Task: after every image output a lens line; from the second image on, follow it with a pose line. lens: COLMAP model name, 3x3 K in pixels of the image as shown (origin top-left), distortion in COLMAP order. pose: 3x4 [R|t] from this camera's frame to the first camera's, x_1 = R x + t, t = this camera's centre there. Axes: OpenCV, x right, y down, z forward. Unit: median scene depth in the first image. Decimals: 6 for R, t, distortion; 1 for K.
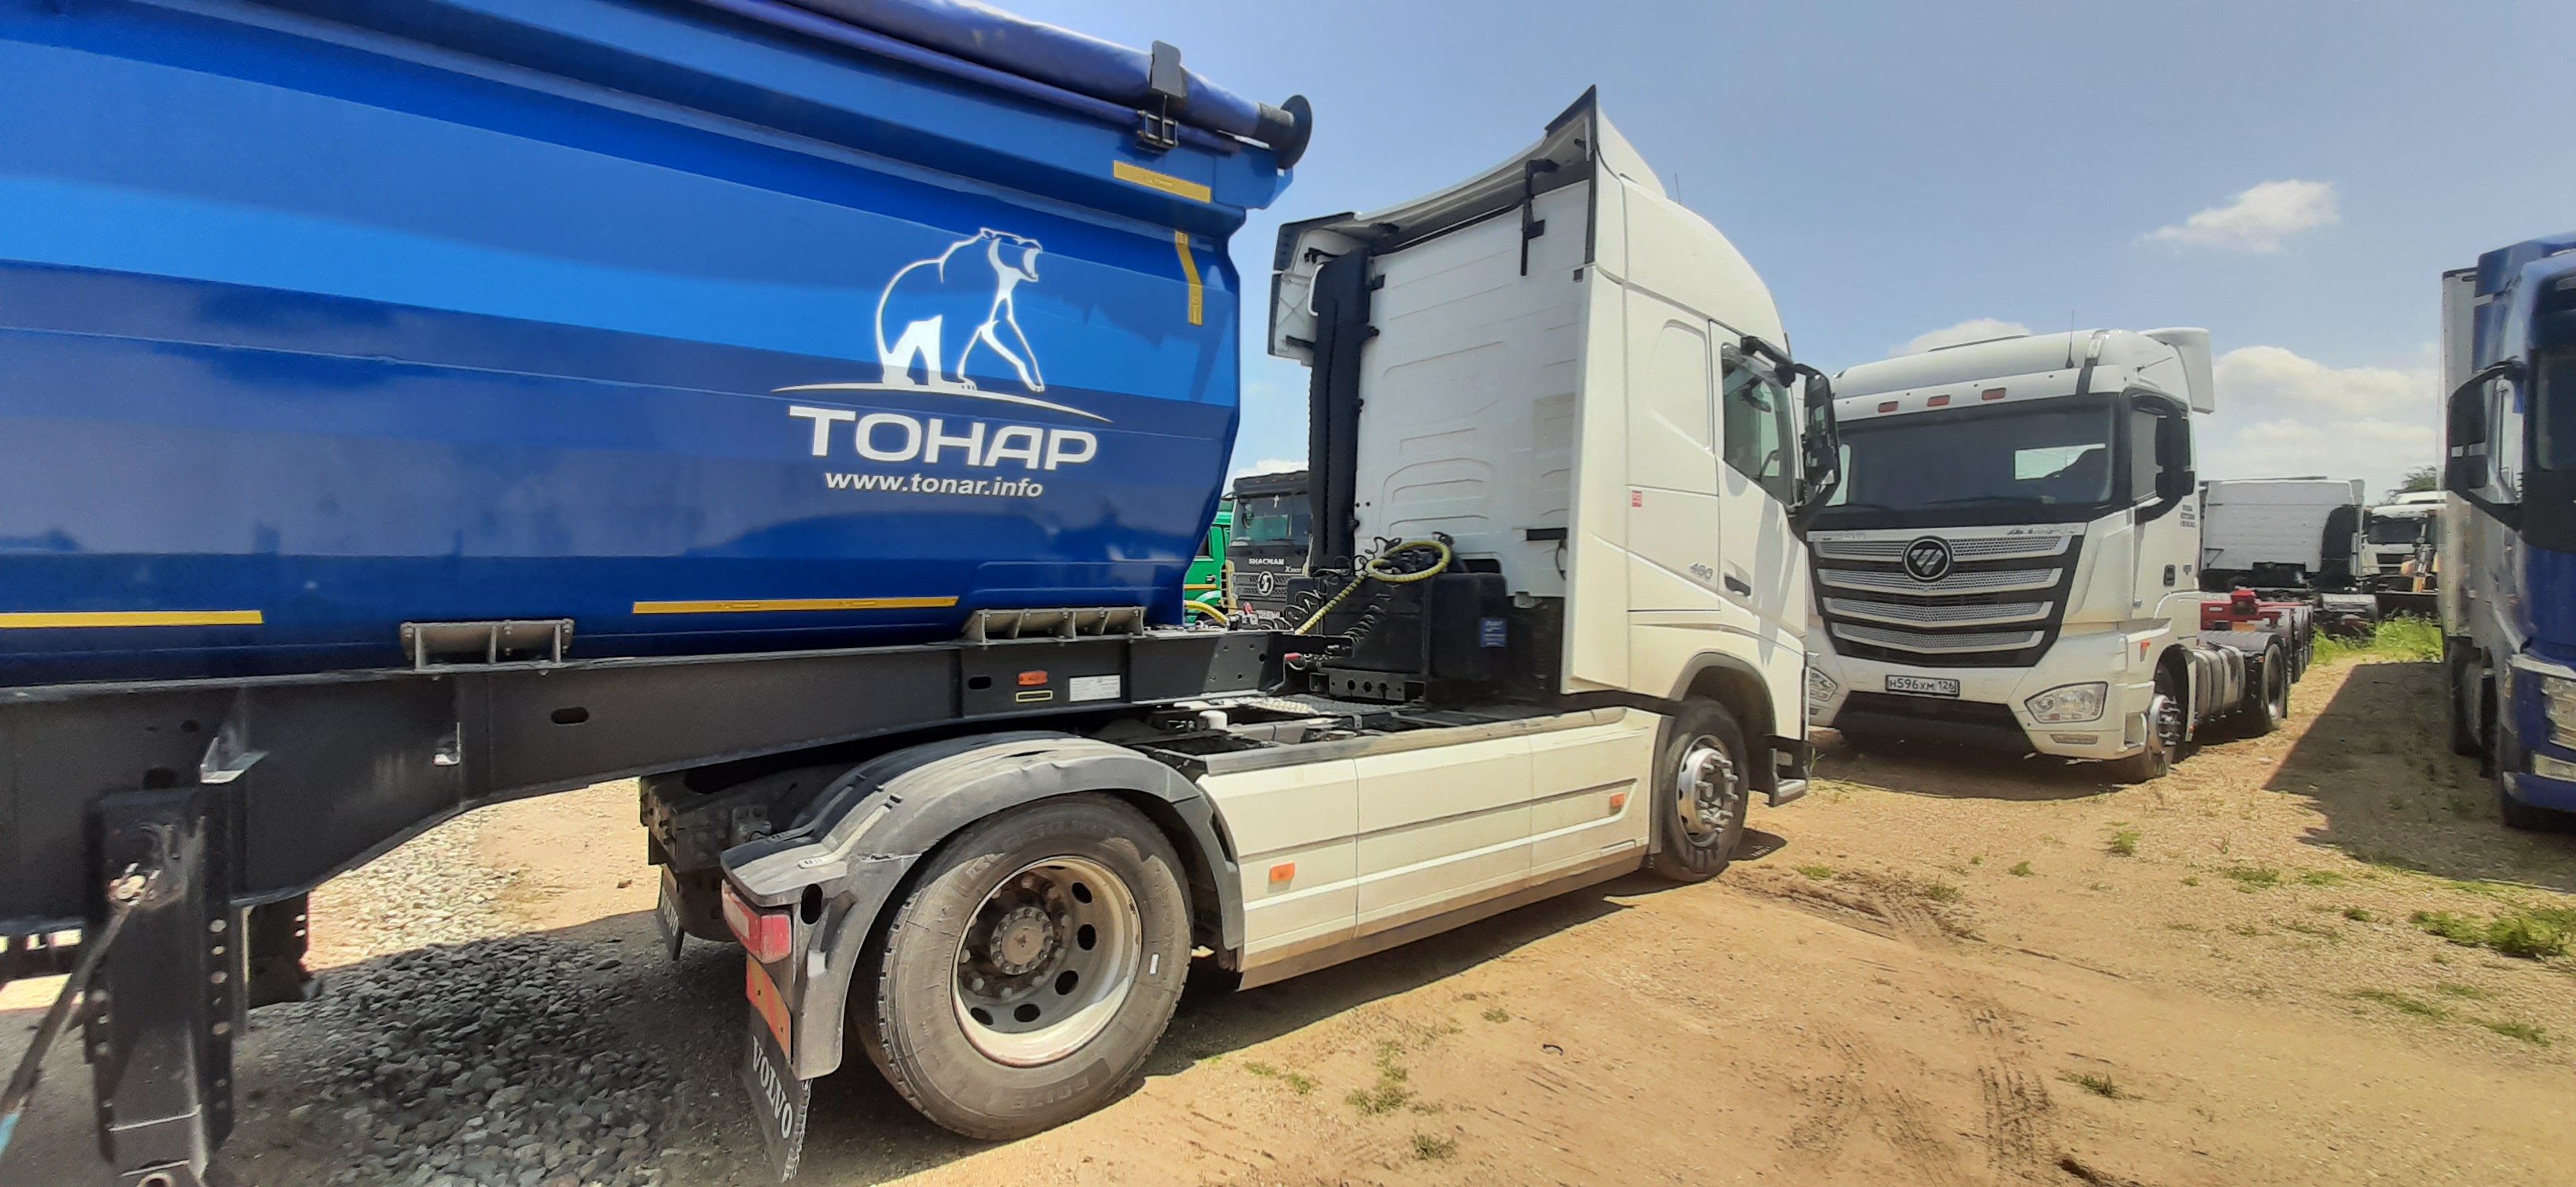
lens RADIAL K [[1001.0, 0, 1299.8], [0, 1001.0, 567.2], [0, 0, 1]] dist [-0.000308, -0.009688]
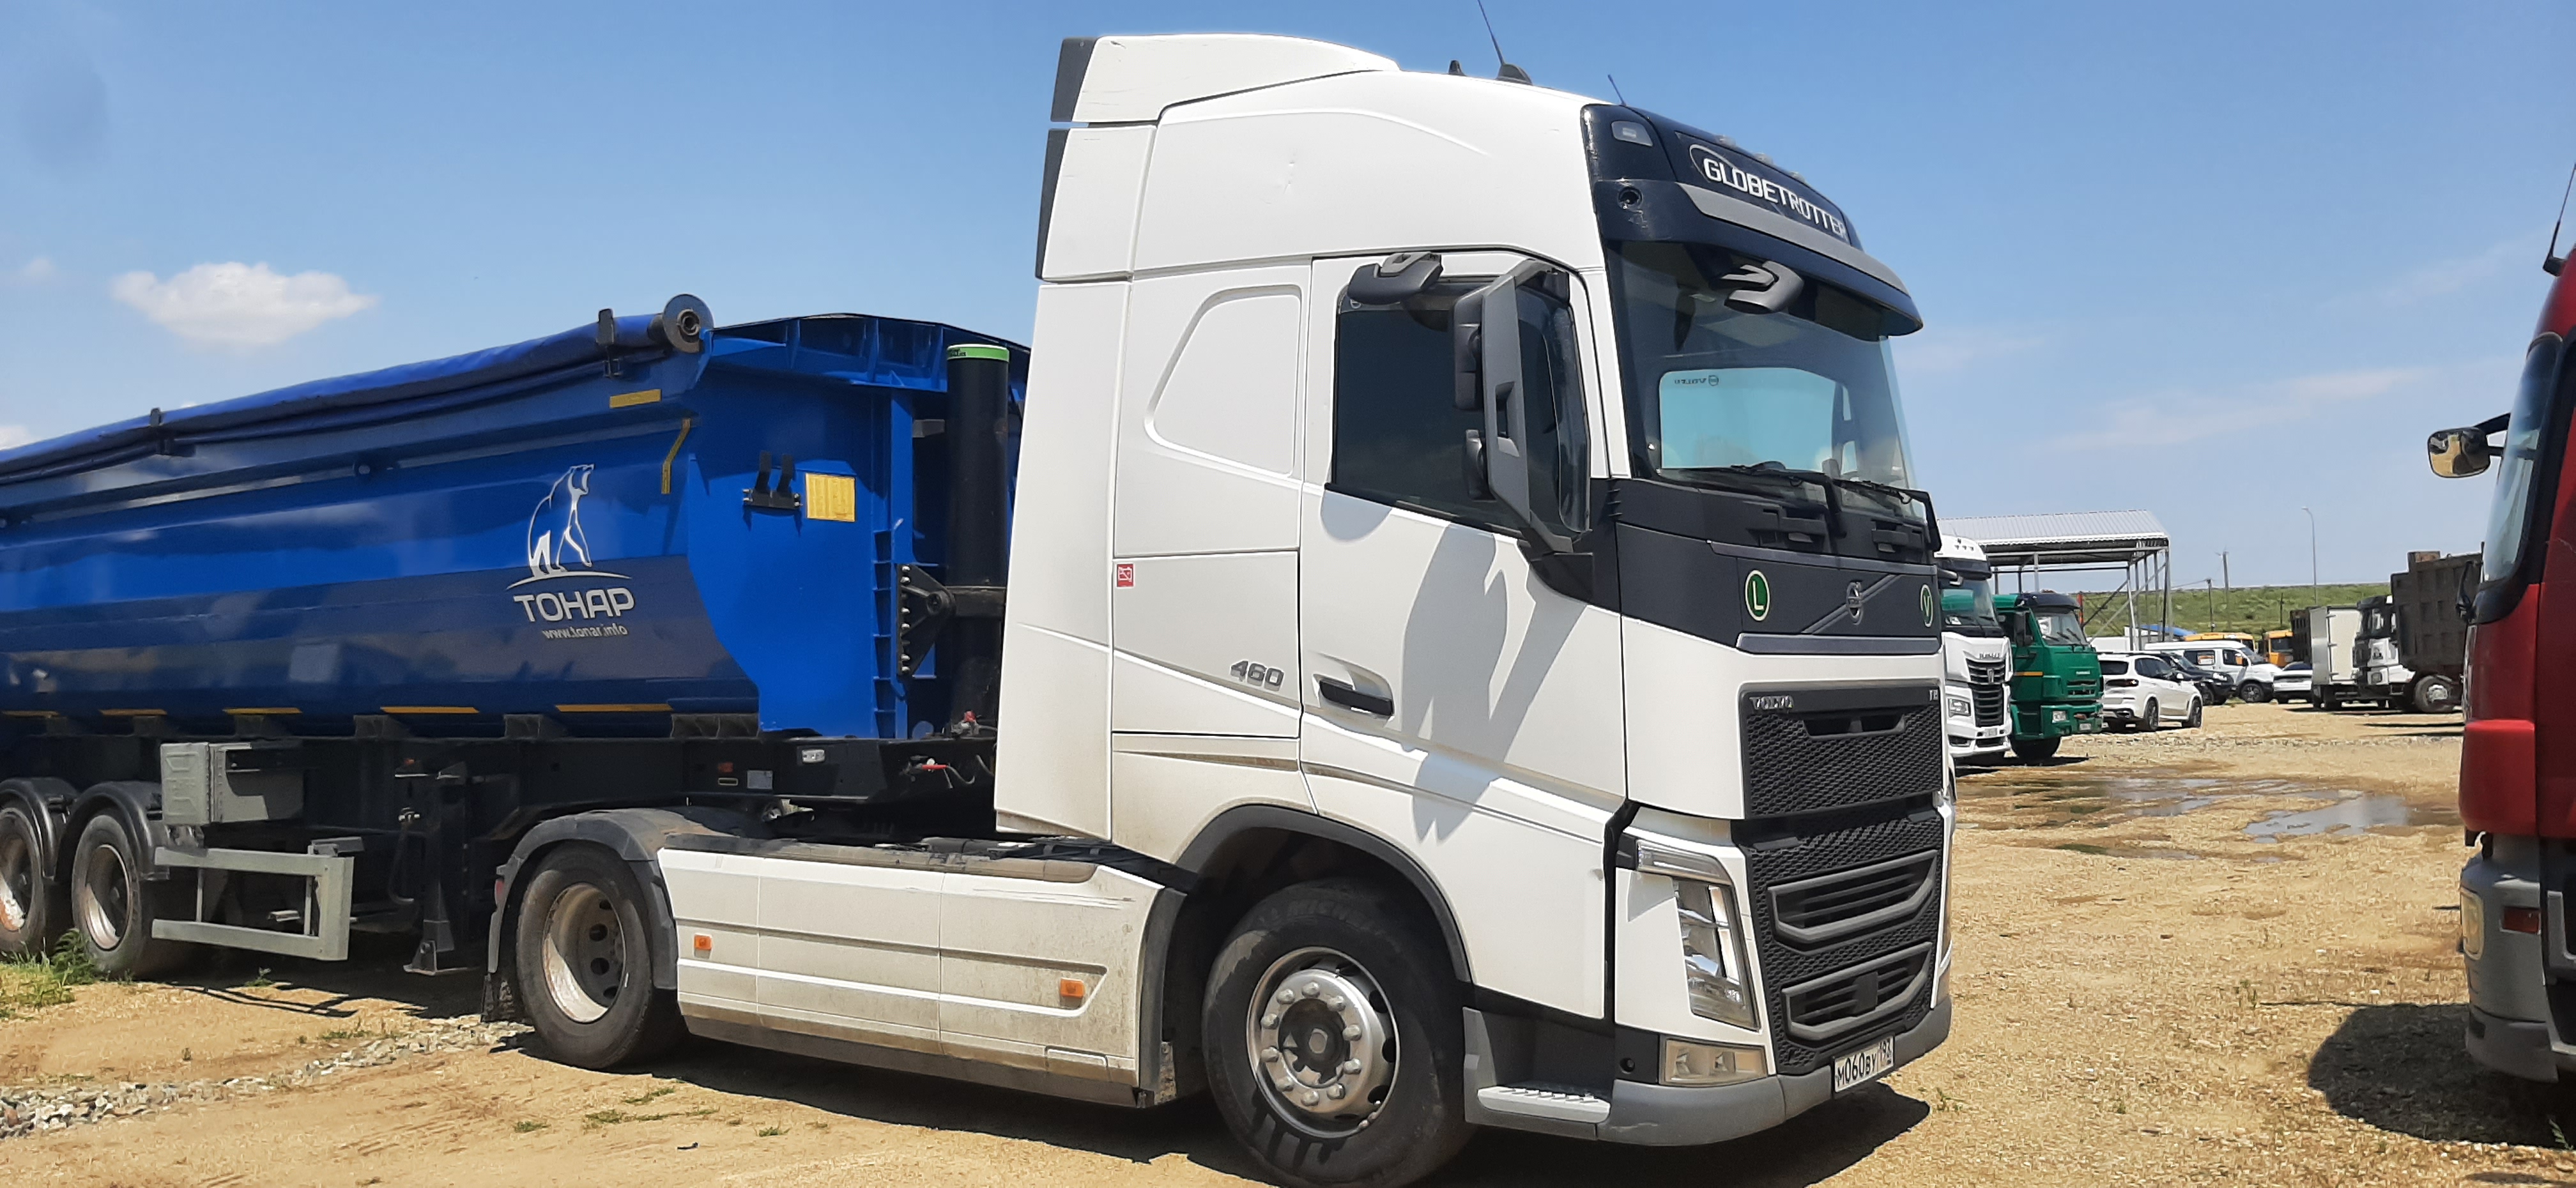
lens RADIAL K [[1964.3, 0, 1330.6], [0, 1964.3, 548.5], [0, 0, 1]] dist [0.087645, -0.197586]
pose [[0.265070, -0.061848, -0.962244, 2.862710], [0.026303, 0.998033, -0.056902, -0.006035], [0.963870, -0.010227, 0.266175, 1.279302]]
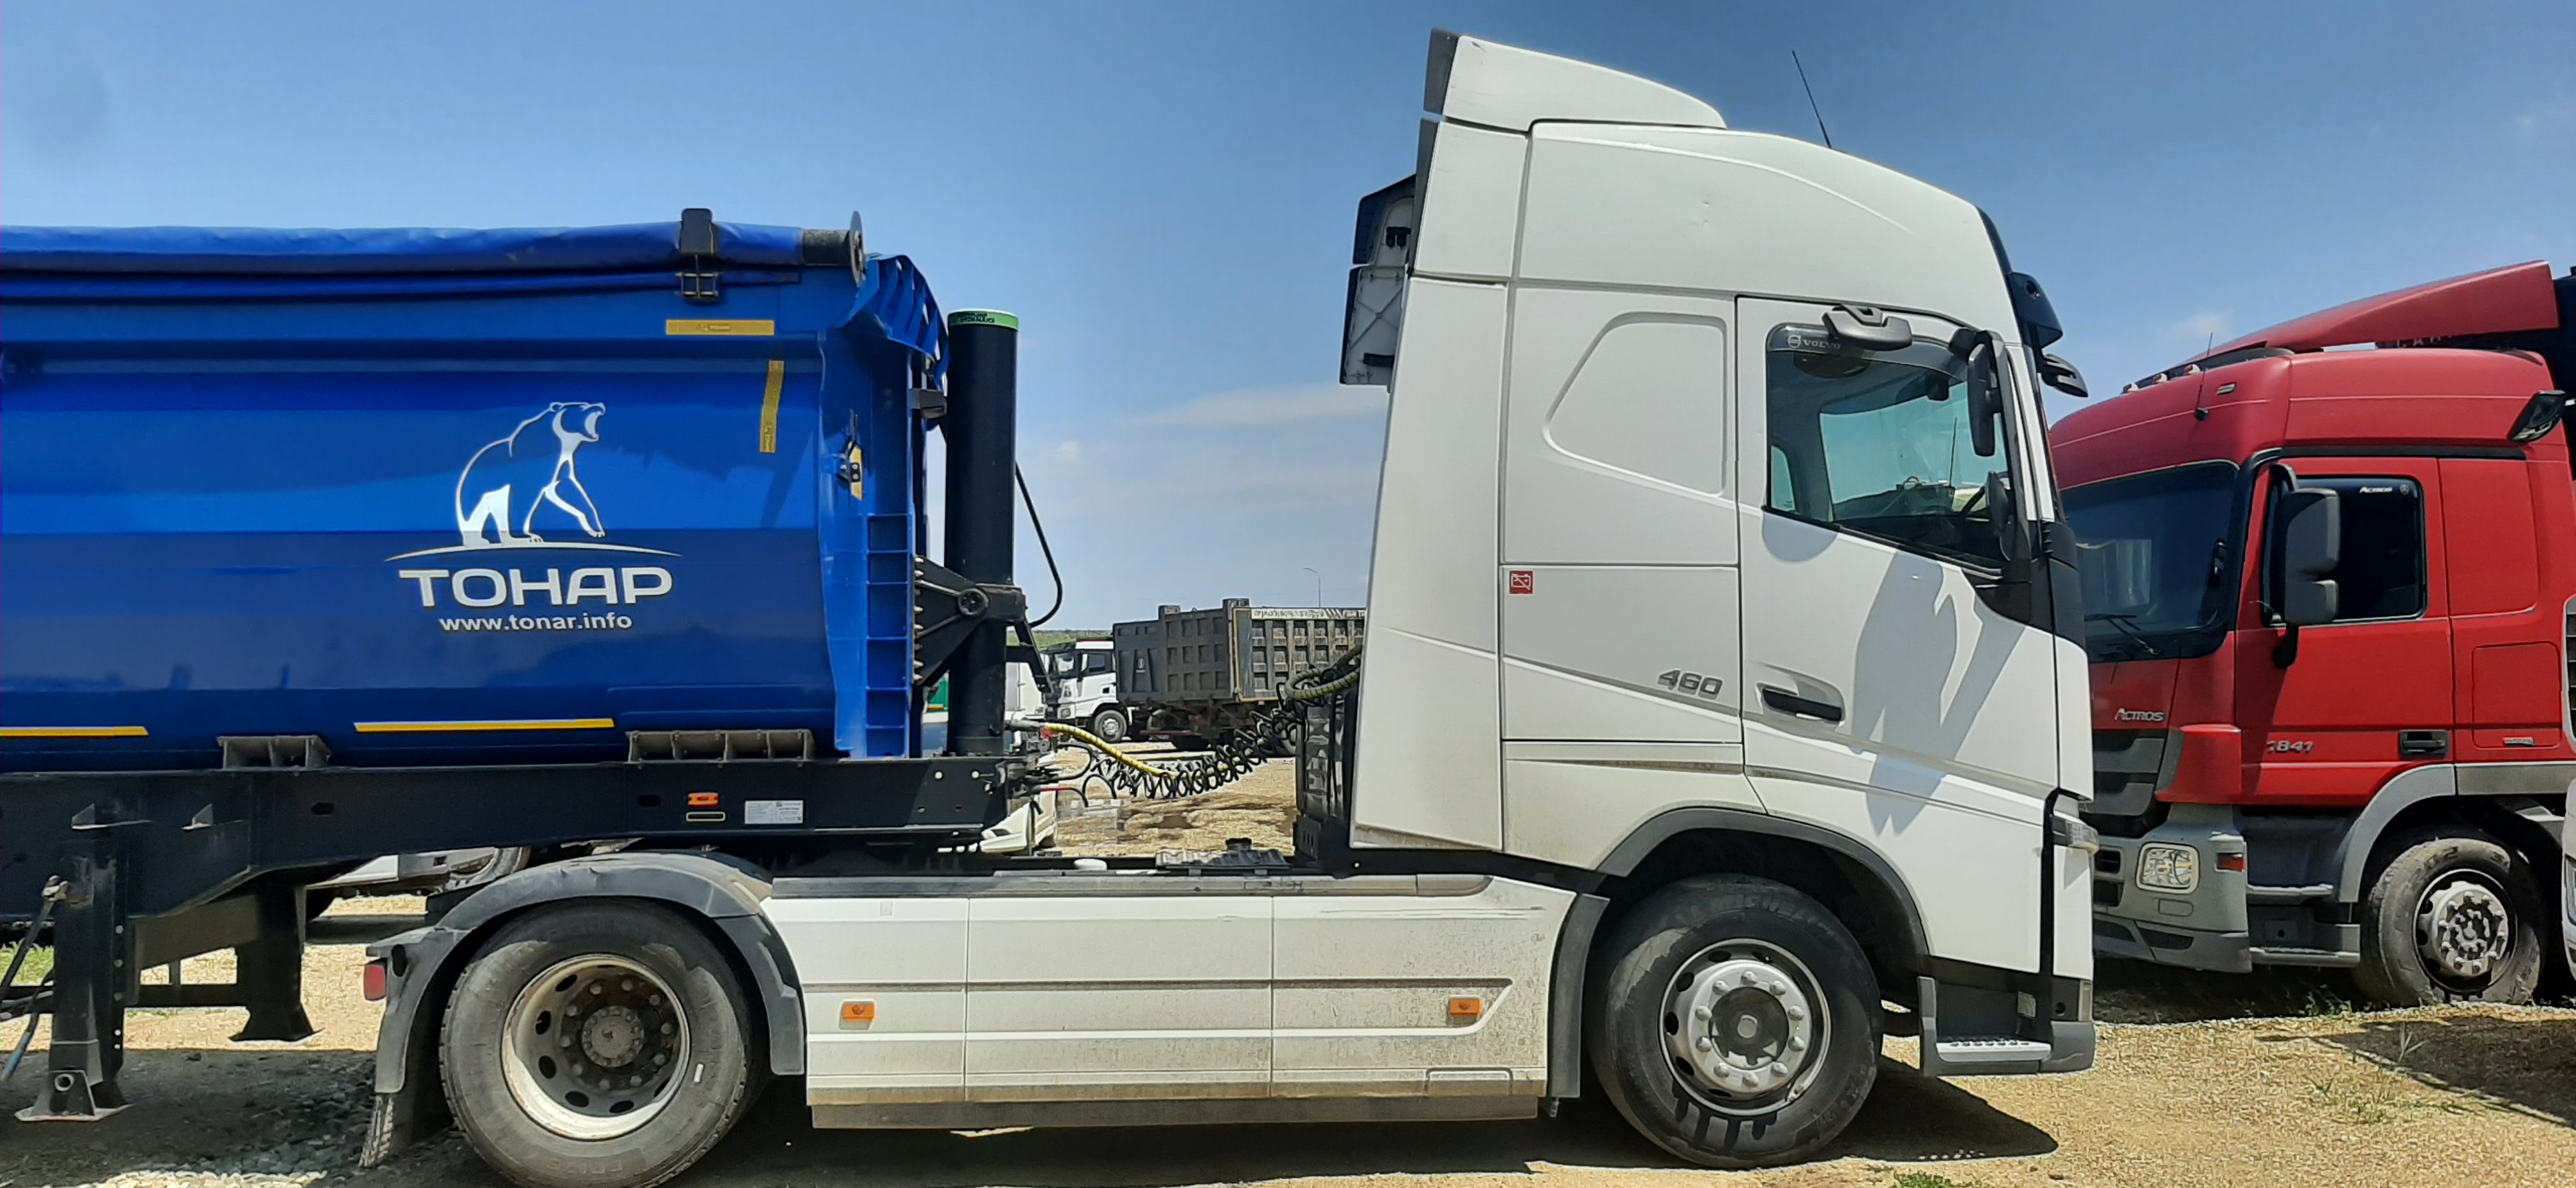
lens RADIAL K [[1964.3, 0, 1330.6], [0, 1964.3, 548.5], [0, 0, 1]] dist [0.087645, -0.197586]
pose [[0.823169, -0.044983, -0.566011, 1.685394], [0.013533, 0.998128, -0.059644, -0.018103], [0.567635, 0.041438, 0.822237, -0.369481]]
